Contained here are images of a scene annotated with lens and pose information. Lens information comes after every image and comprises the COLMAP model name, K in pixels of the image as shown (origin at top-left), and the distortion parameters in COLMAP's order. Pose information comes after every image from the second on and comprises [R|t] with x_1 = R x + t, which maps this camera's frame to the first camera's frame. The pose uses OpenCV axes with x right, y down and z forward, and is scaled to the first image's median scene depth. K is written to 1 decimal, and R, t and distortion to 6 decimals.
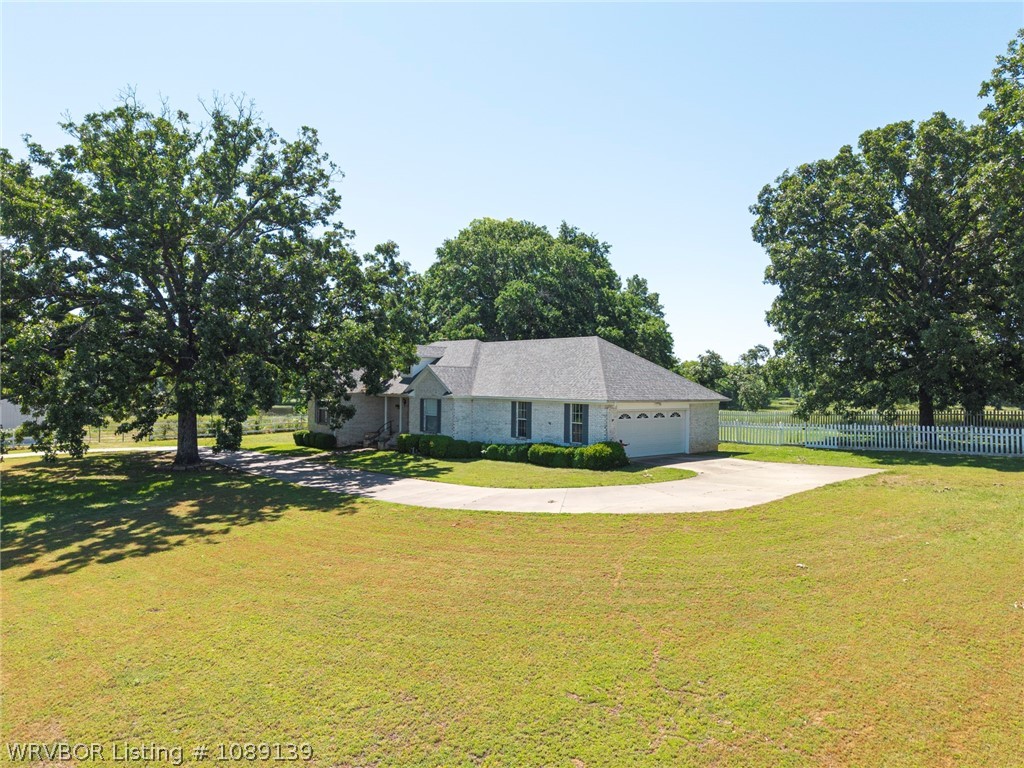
lens RADIAL K [[709.8, 0, 511.2], [0, 709.8, 377.7], [0, 0, 1]] dist [-0.013906, -0.003741]
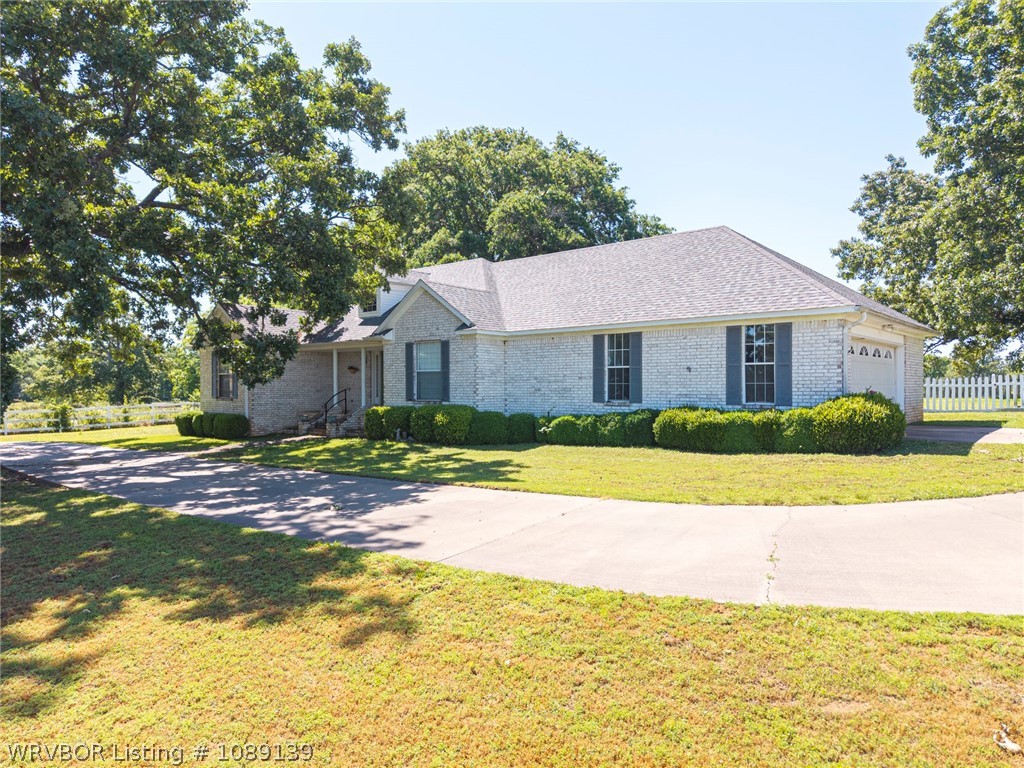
lens RADIAL K [[709.8, 0, 514.5], [0, 709.8, 392.6], [0, 0, 1]] dist [-0.013906, -0.003741]
pose [[0.990874, -0.016598, 0.133765, -0.125764], [0.013784, 0.999664, 0.021939, 0.060908], [-0.134084, -0.019895, 0.990770, 0.451742]]
